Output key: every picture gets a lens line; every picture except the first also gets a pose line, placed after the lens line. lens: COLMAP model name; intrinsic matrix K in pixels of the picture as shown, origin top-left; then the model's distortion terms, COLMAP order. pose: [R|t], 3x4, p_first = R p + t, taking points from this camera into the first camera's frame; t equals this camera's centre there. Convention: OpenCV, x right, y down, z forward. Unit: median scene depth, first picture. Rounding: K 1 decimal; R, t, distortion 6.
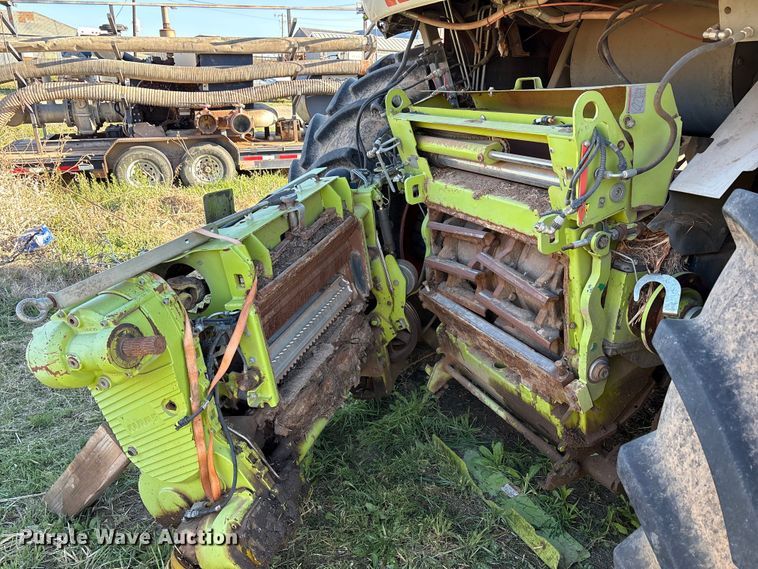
lens RADIAL K [[555.2, 0, 375.6], [0, 555.2, 276.0], [0, 0, 1]] dist [0.031473, -0.038118]
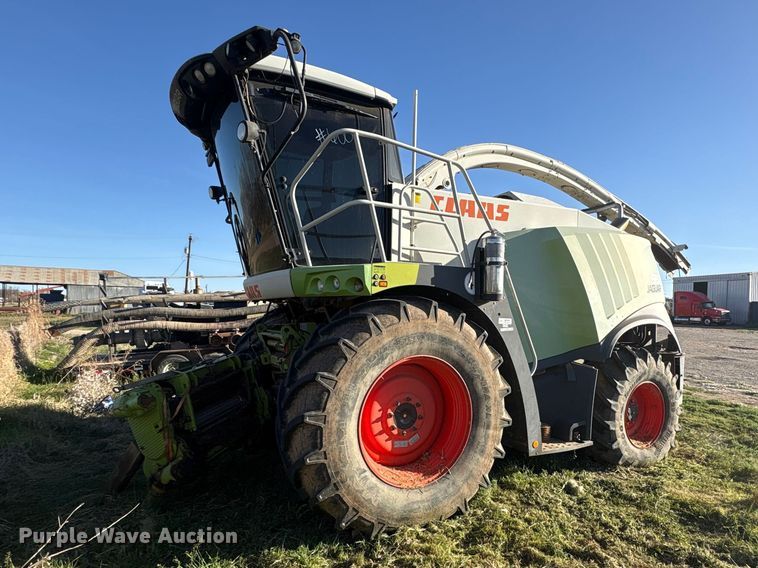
lens RADIAL K [[414.4, 0, 393.9], [0, 414.4, 318.5], [0, 0, 1]] dist [-0.004315, -0.001351]
pose [[0.996051, -0.032578, 0.082594, 0.141489], [0.056287, 0.951123, -0.303639, 0.079772], [-0.068665, 0.307089, 0.949200, -0.265934]]
